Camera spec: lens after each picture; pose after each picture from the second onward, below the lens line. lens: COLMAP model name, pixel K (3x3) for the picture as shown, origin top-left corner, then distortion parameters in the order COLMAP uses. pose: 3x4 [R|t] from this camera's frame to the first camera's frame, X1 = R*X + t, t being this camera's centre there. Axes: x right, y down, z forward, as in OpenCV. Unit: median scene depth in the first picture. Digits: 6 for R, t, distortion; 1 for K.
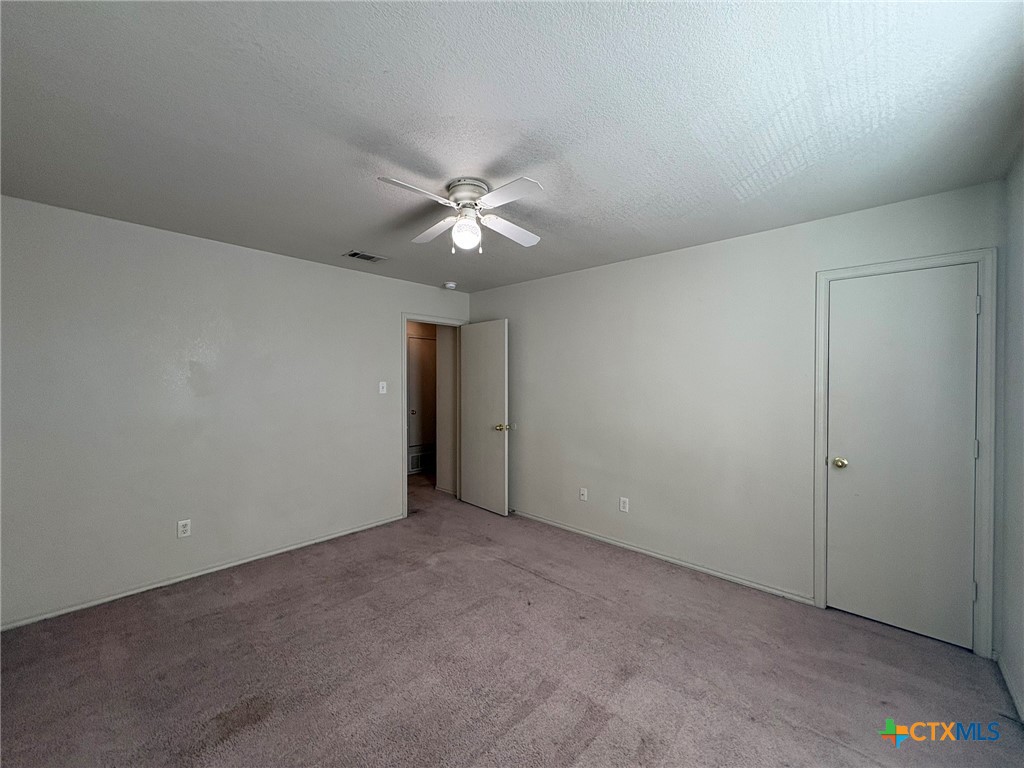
lens RADIAL K [[408.2, 0, 510.2], [0, 408.2, 381.3], [0, 0, 1]] dist [-0.000210, 0.000161]
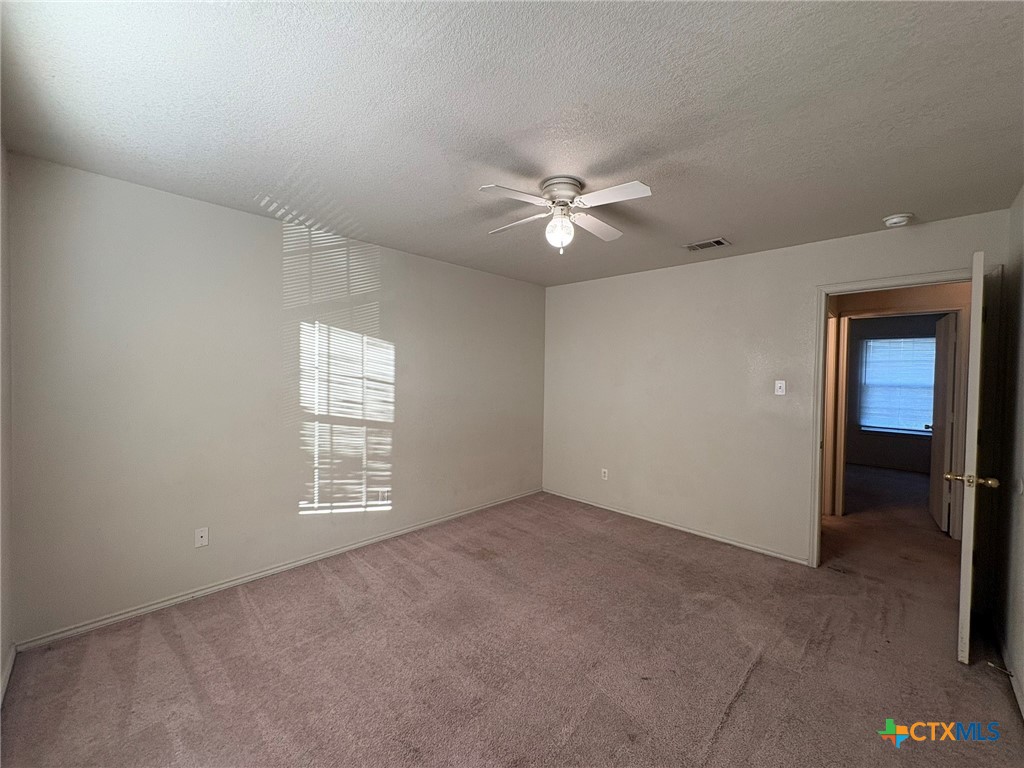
lens RADIAL K [[408.2, 0, 509.8], [0, 408.2, 383.8], [0, 0, 1]] dist [-0.000210, 0.000161]
pose [[-0.030835, 0.023503, -0.999248, 0.612477], [-0.020313, 0.999502, 0.024135, -0.000978], [0.999318, 0.021042, -0.030342, 0.600016]]
